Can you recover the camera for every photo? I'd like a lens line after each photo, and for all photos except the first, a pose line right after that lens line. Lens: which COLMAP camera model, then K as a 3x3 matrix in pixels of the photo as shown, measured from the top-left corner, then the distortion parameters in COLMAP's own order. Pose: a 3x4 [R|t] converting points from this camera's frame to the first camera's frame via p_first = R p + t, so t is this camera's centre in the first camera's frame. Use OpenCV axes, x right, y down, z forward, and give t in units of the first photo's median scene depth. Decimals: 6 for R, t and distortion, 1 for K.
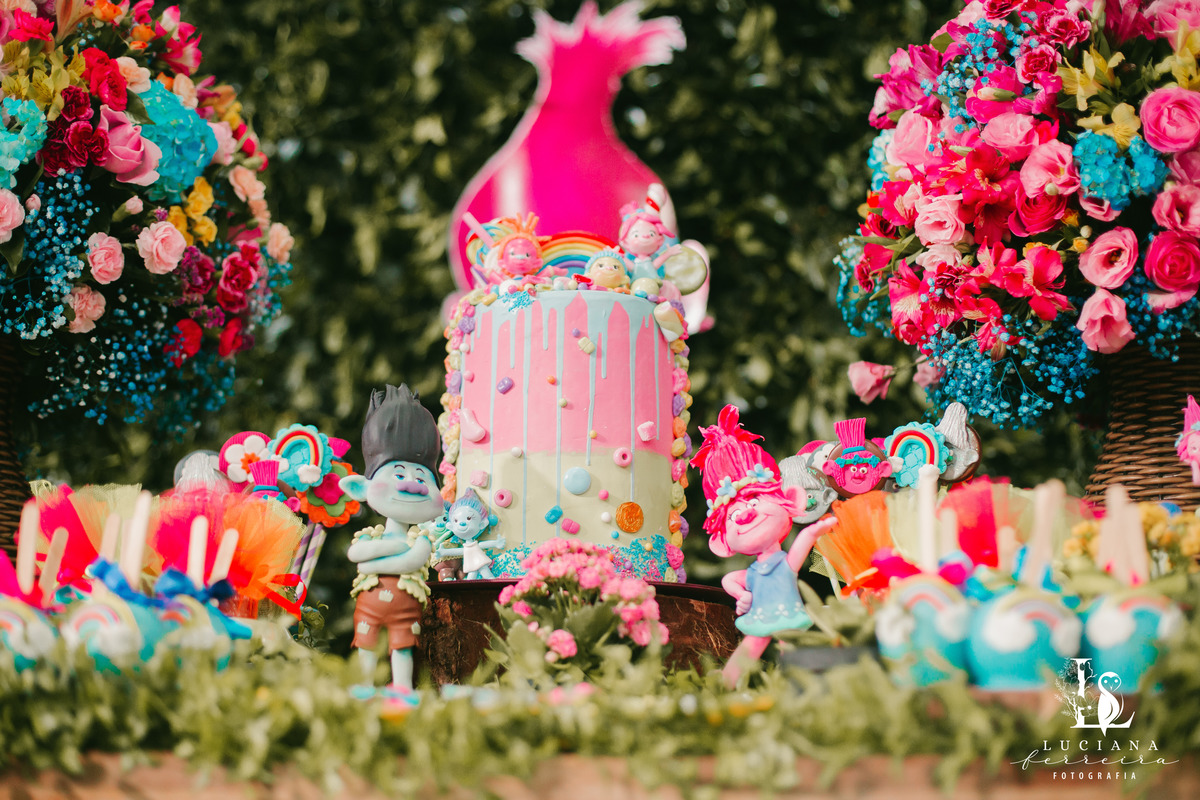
lens RADIAL K [[1688.9, 0, 610.2], [0, 1688.9, 399.0], [0, 0, 1]] dist [-0.055050, 0.000000]
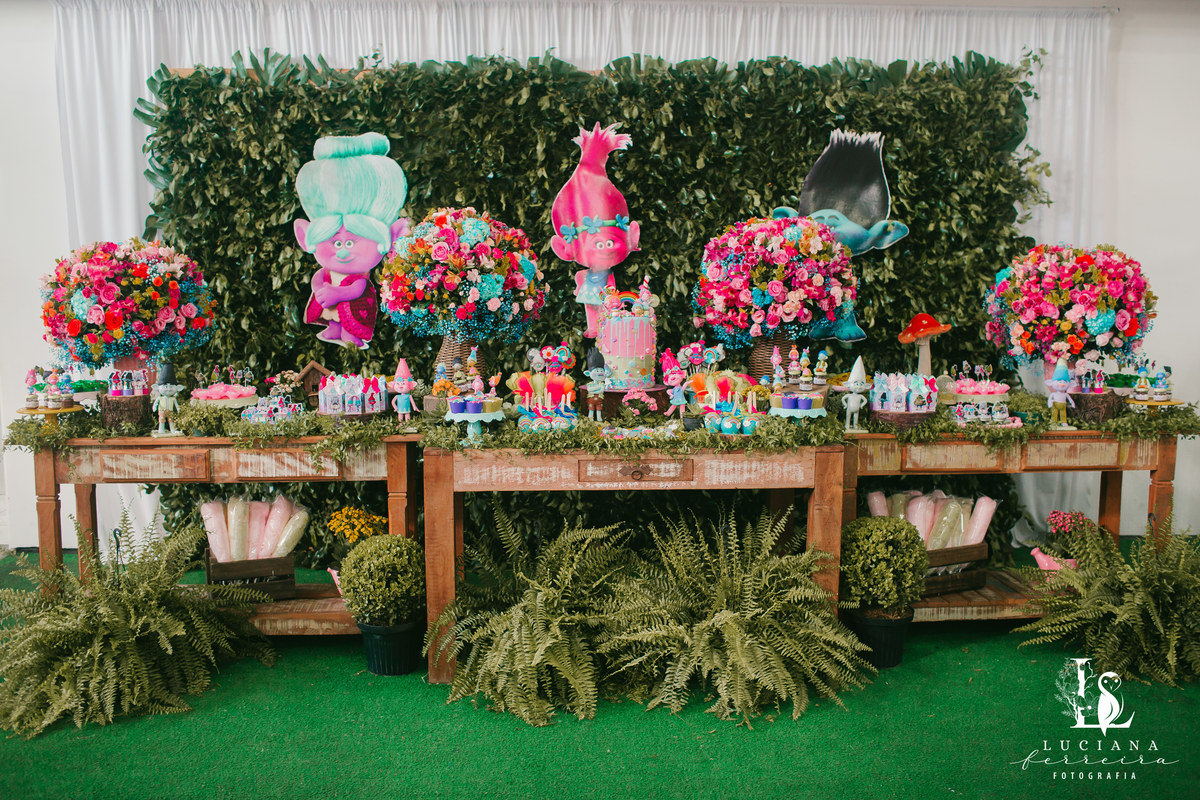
lens RADIAL K [[1222.5, 0, 595.9], [0, 1222.5, 399.2], [0, 0, 1]] dist [-0.026365, 0.000000]
pose [[0.993018, -0.011575, 0.117395, -0.440942], [-0.030688, 0.935560, 0.351832, -0.886051], [-0.113903, -0.352978, 0.928672, -1.756332]]
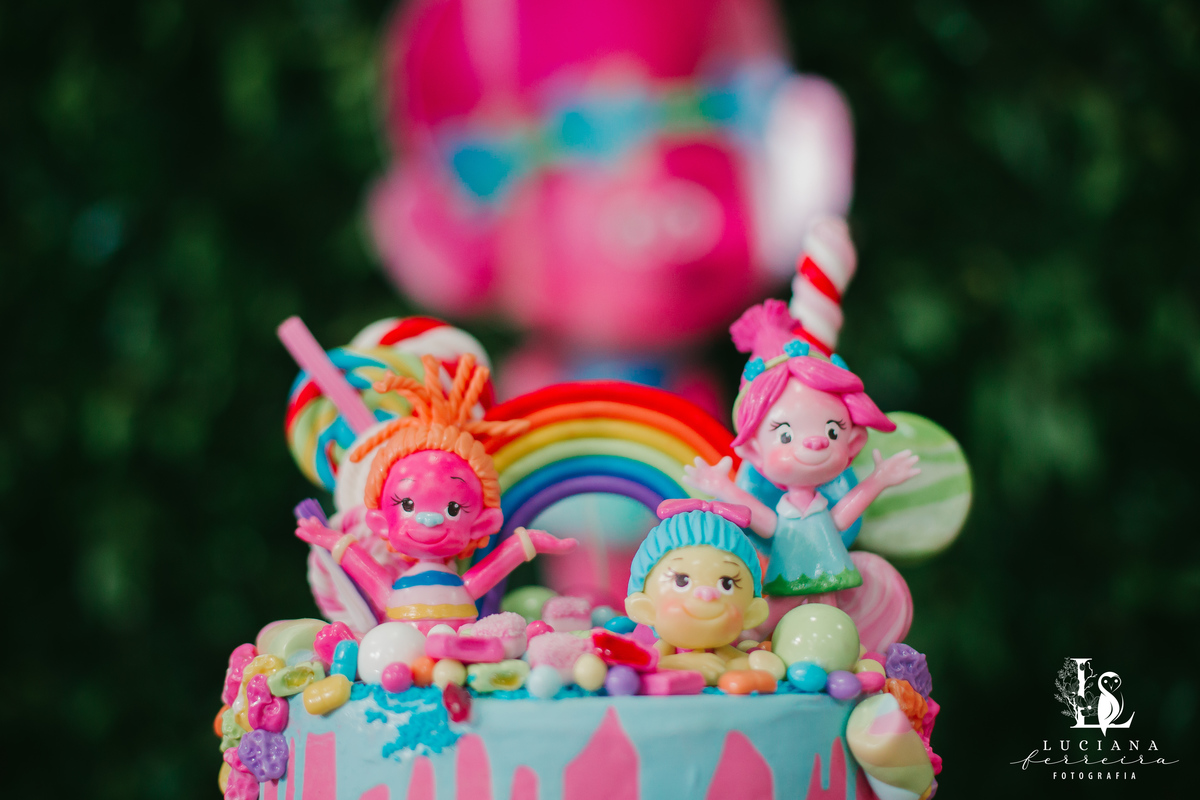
lens RADIAL K [[1688.9, 0, 598.3], [0, 1688.9, 404.9], [0, 0, 1]] dist [-0.055050, 0.000000]
pose [[0.999701, 0.002304, -0.024360, -0.012943], [0.002713, 0.978986, 0.203911, -0.170535], [0.024318, -0.203916, 0.978686, 0.682025]]
